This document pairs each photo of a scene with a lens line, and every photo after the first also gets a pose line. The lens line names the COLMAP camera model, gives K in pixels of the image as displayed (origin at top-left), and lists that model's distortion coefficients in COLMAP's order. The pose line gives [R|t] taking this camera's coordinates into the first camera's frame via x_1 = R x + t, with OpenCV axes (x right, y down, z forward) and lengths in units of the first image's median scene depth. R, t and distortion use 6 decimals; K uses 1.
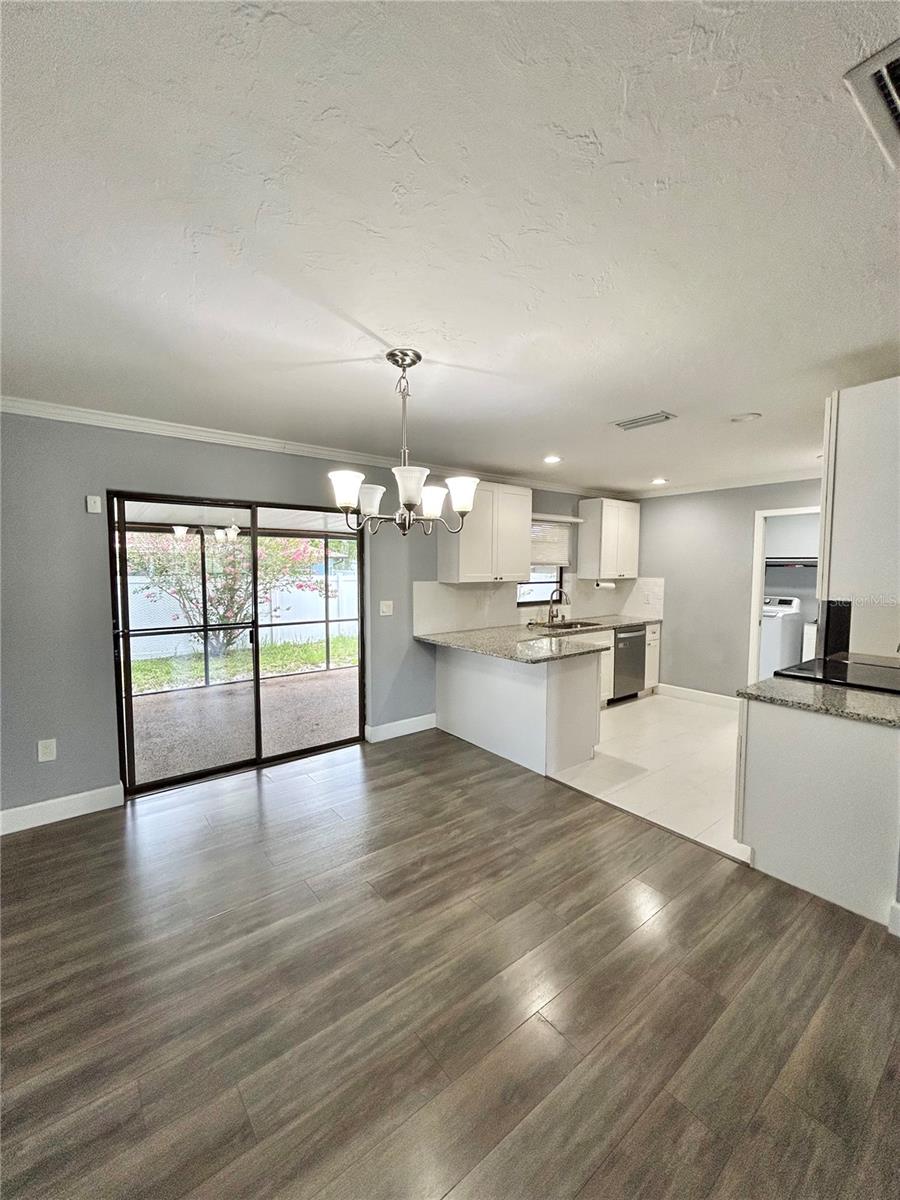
lens RADIAL K [[488.4, 0, 447.3], [0, 488.4, 597.0], [0, 0, 1]] dist [-0.002826, 0.000700]
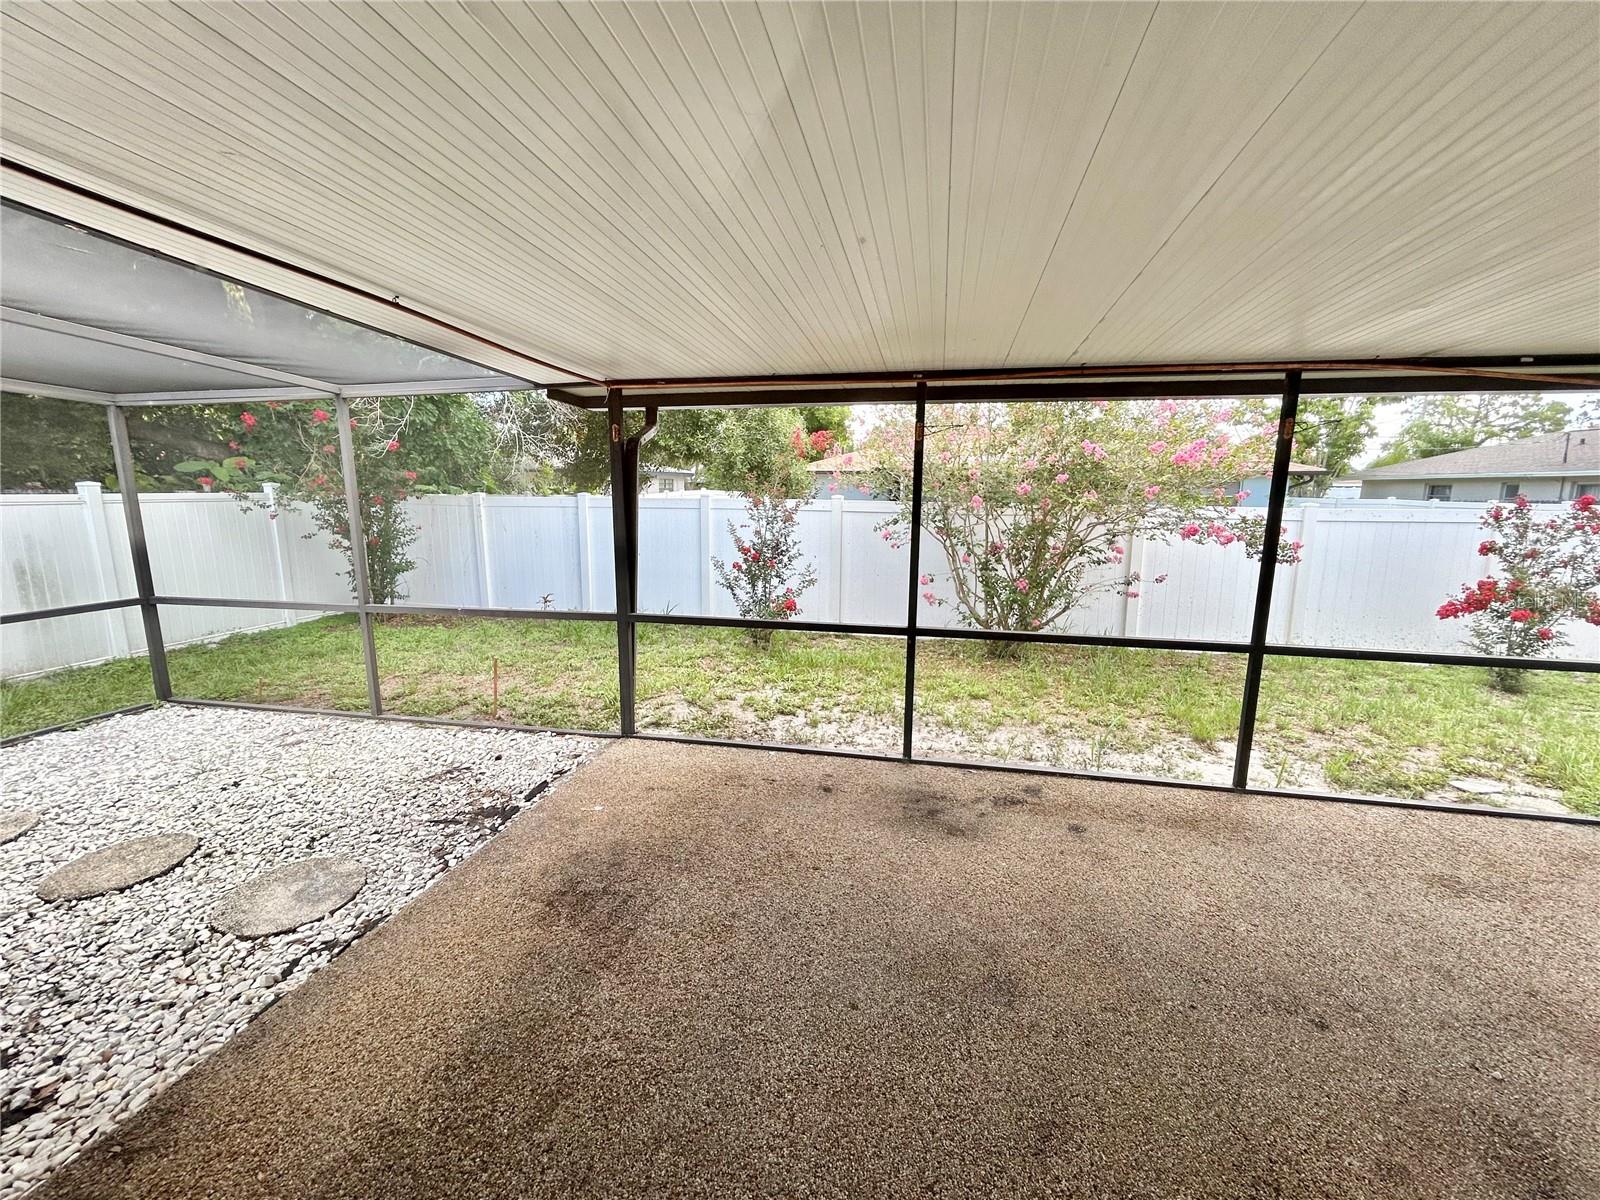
lens RADIAL K [[651.1, 0, 800.0], [0, 651.1, 600.0], [0, 0, 1]] dist [-0.002826, 0.000700]
pose [[0.649981, 0.130626, -0.748640, -0.078369], [-0.052745, 0.990495, 0.127032, -0.013782], [0.758118, -0.043082, 0.650693, 0.307395]]
